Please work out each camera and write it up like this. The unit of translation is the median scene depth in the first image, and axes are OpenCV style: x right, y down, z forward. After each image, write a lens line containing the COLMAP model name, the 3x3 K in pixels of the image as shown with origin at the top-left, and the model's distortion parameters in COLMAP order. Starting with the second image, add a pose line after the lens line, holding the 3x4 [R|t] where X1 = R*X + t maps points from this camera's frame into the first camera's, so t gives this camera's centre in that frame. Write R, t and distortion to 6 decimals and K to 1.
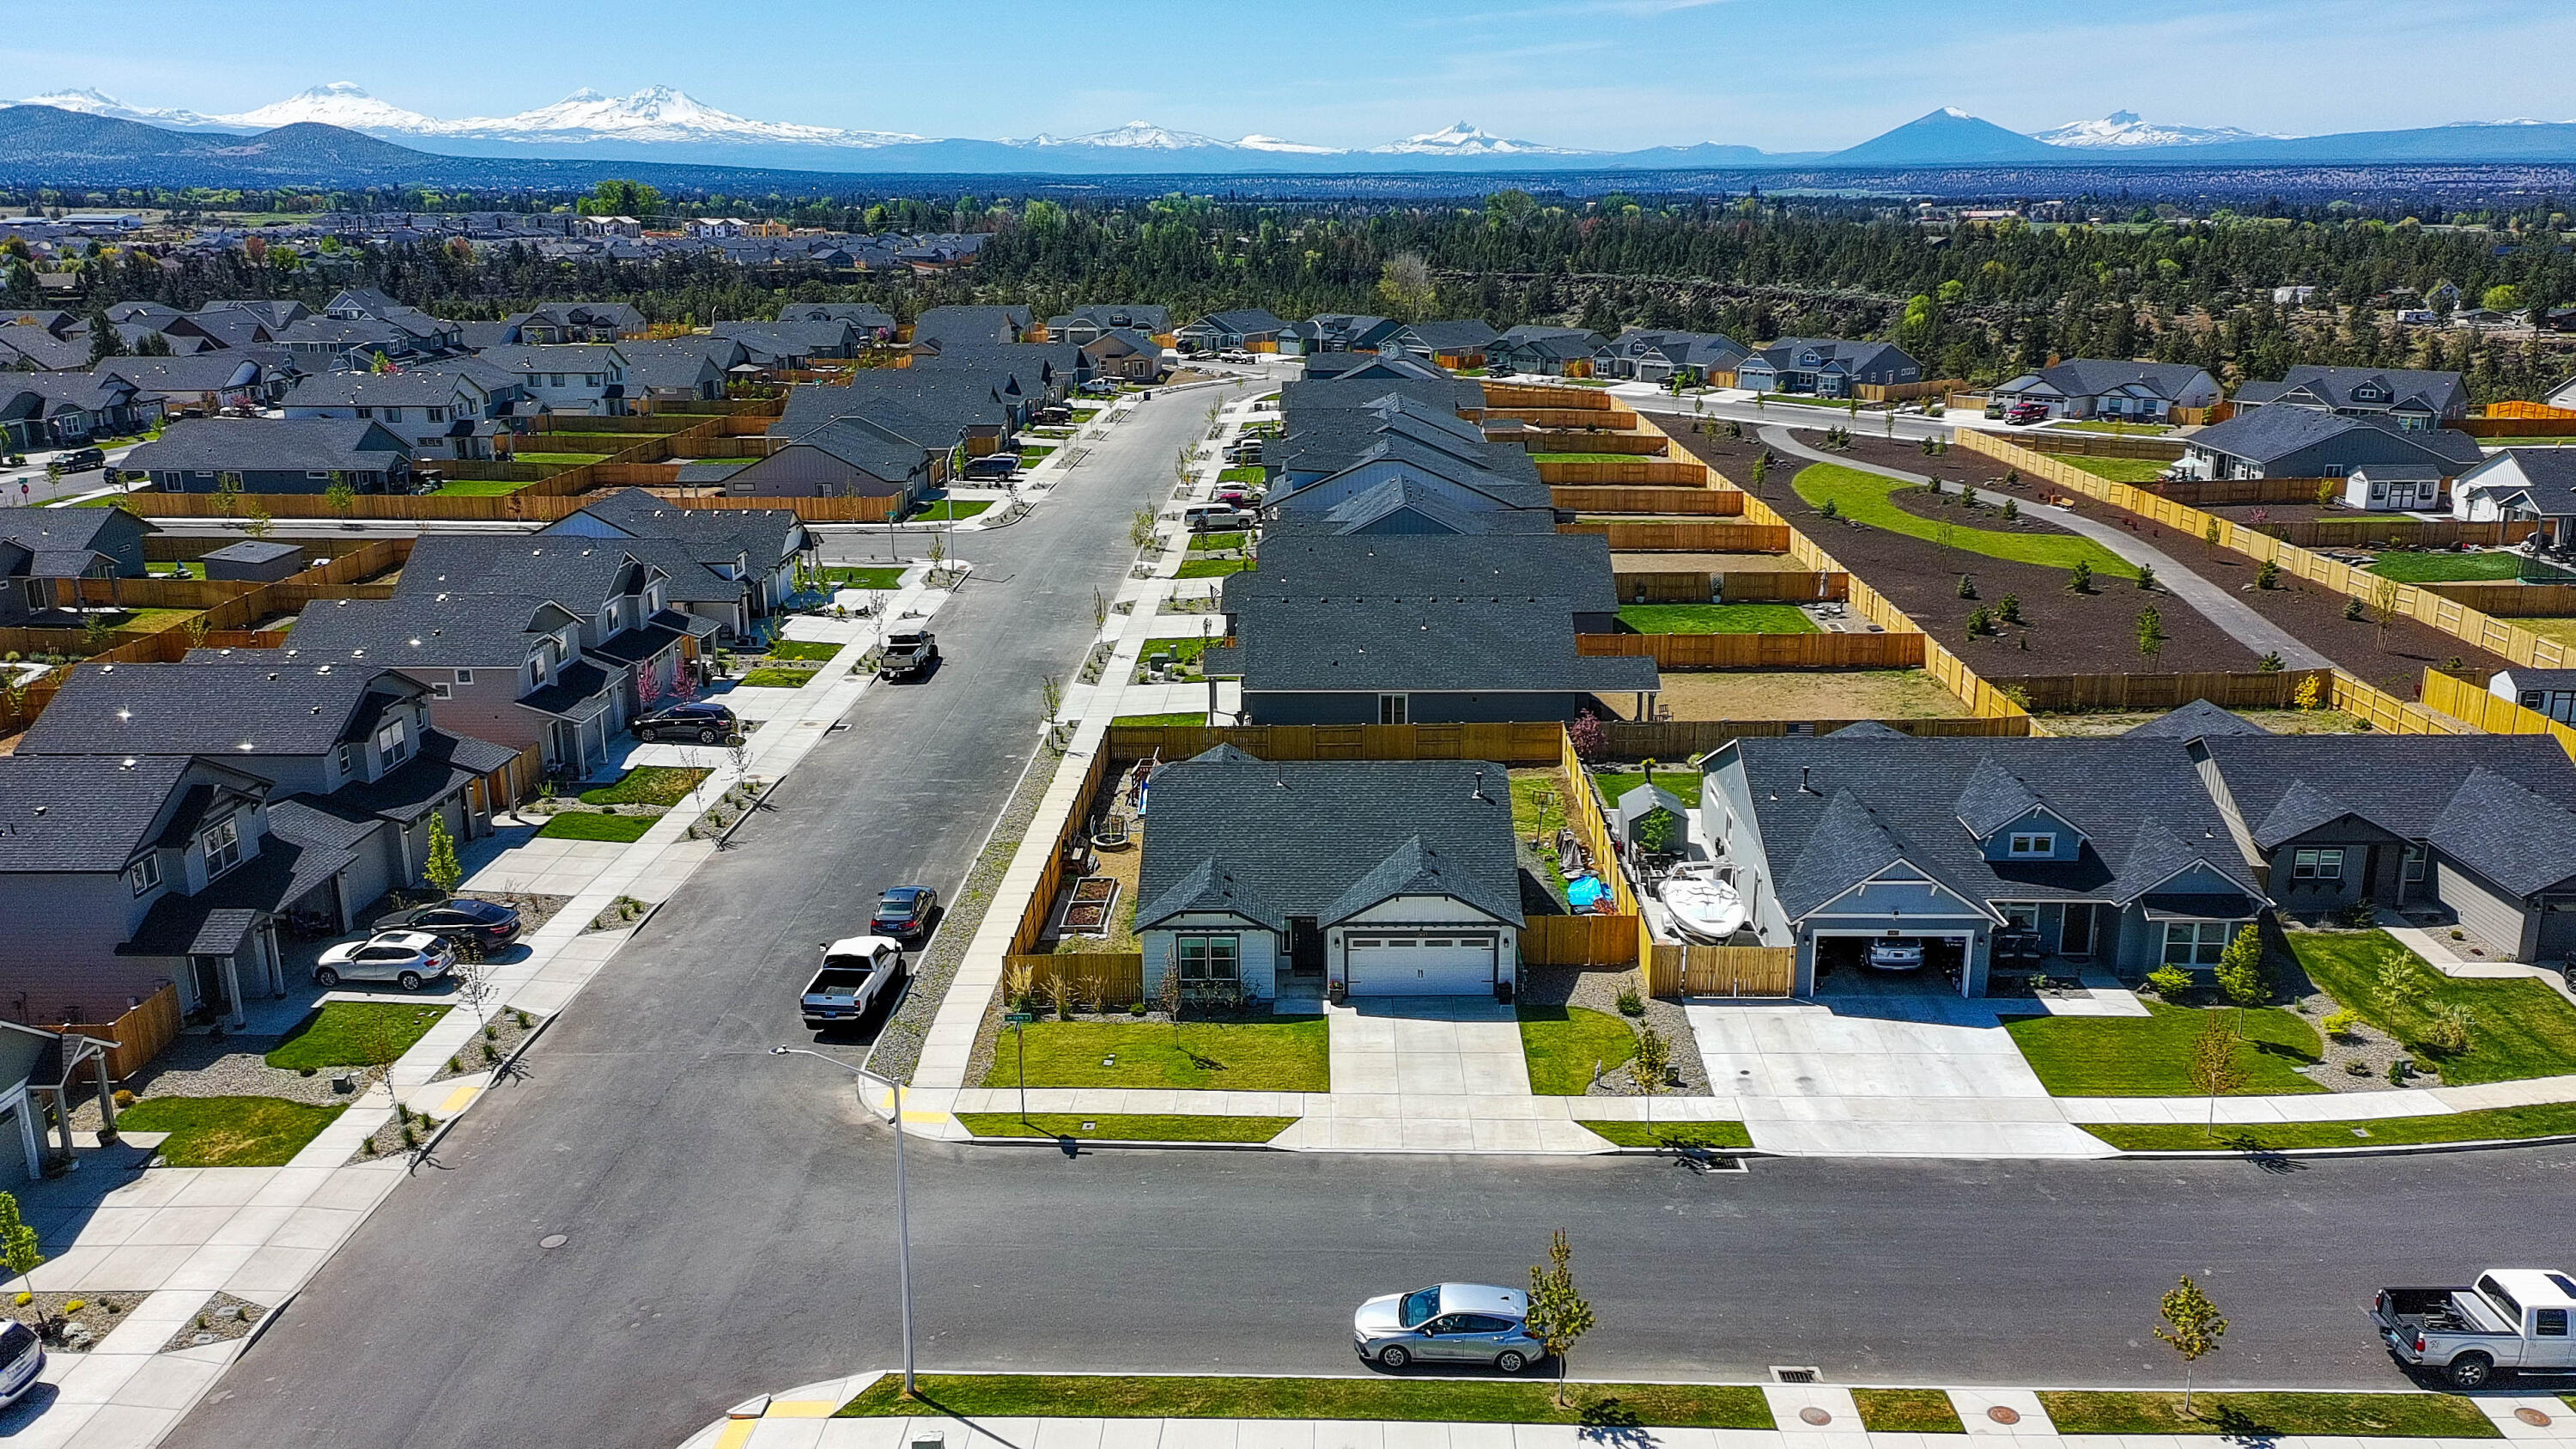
lens RADIAL K [[1960.5, 0, 1290.0], [0, 1960.5, 726.9], [0, 0, 1]] dist [0.084756, -0.092141]
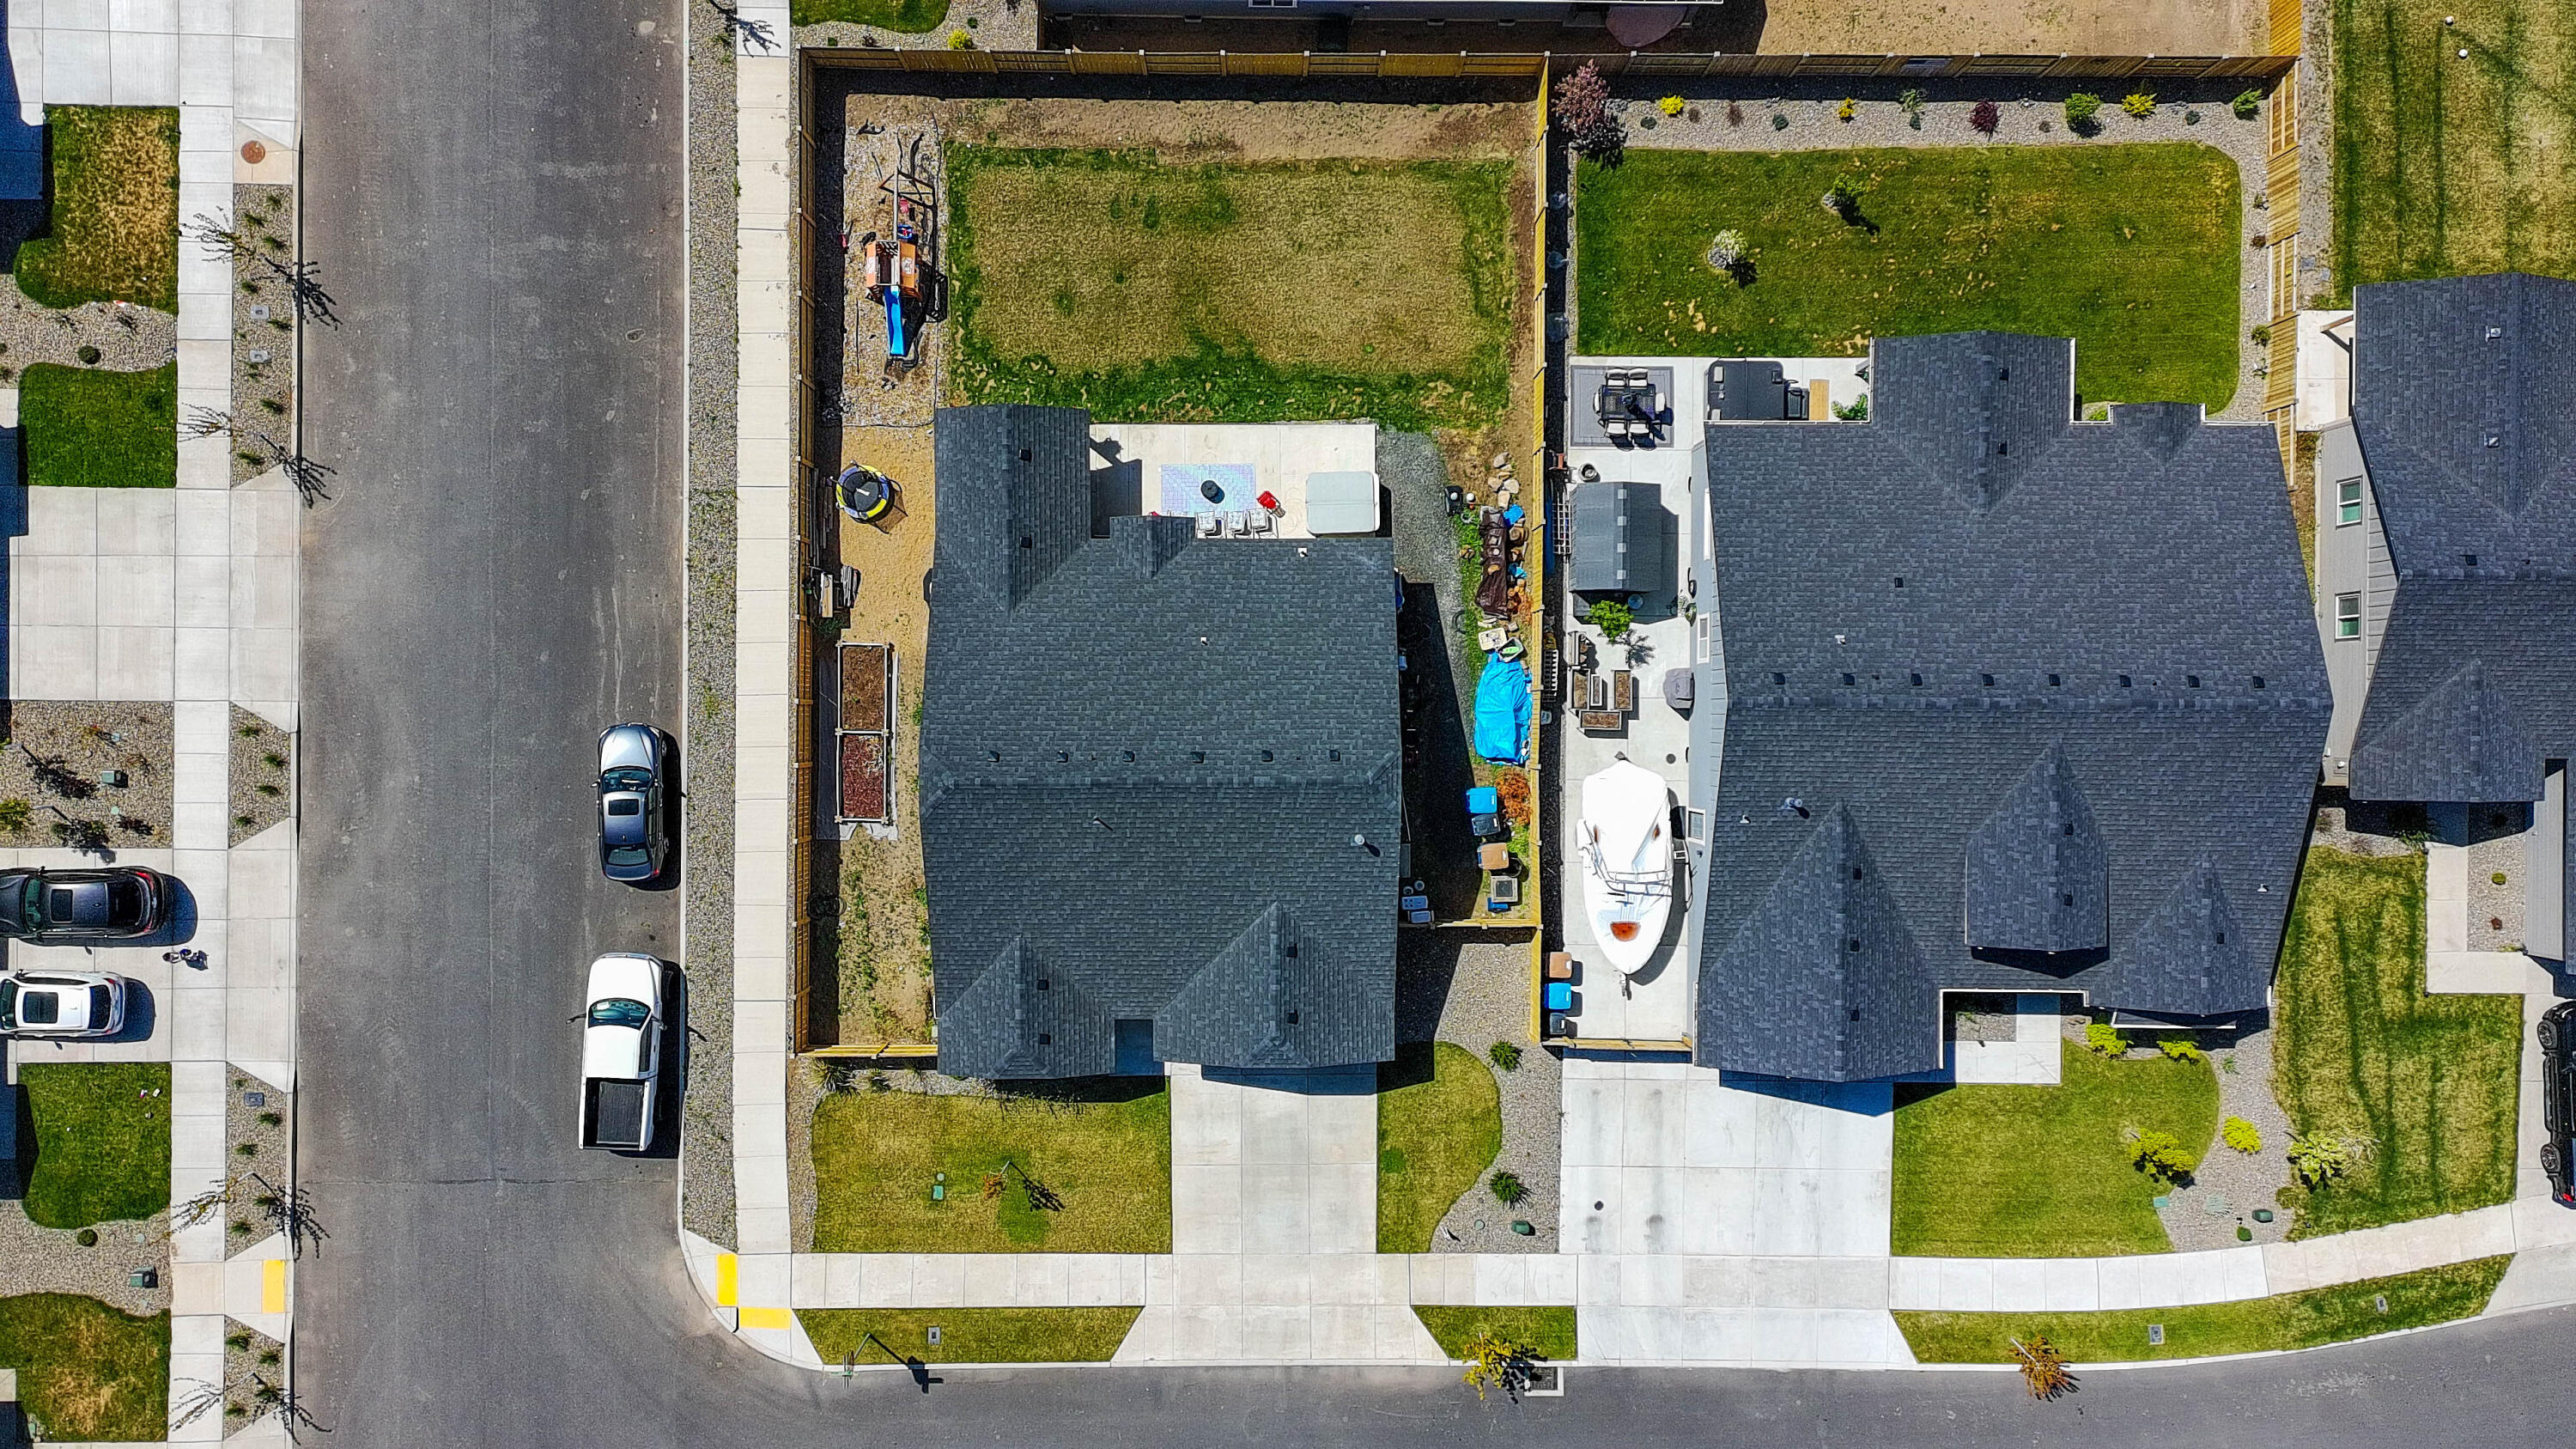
lens RADIAL K [[1960.5, 0, 1290.0], [0, 1960.5, 726.9], [0, 0, 1]] dist [0.084756, -0.092141]
pose [[0.999457, -0.020631, 0.025695, 0.056289], [-0.019243, 0.267586, 0.963342, -0.790502], [-0.026750, -0.963313, 0.267044, 0.934745]]
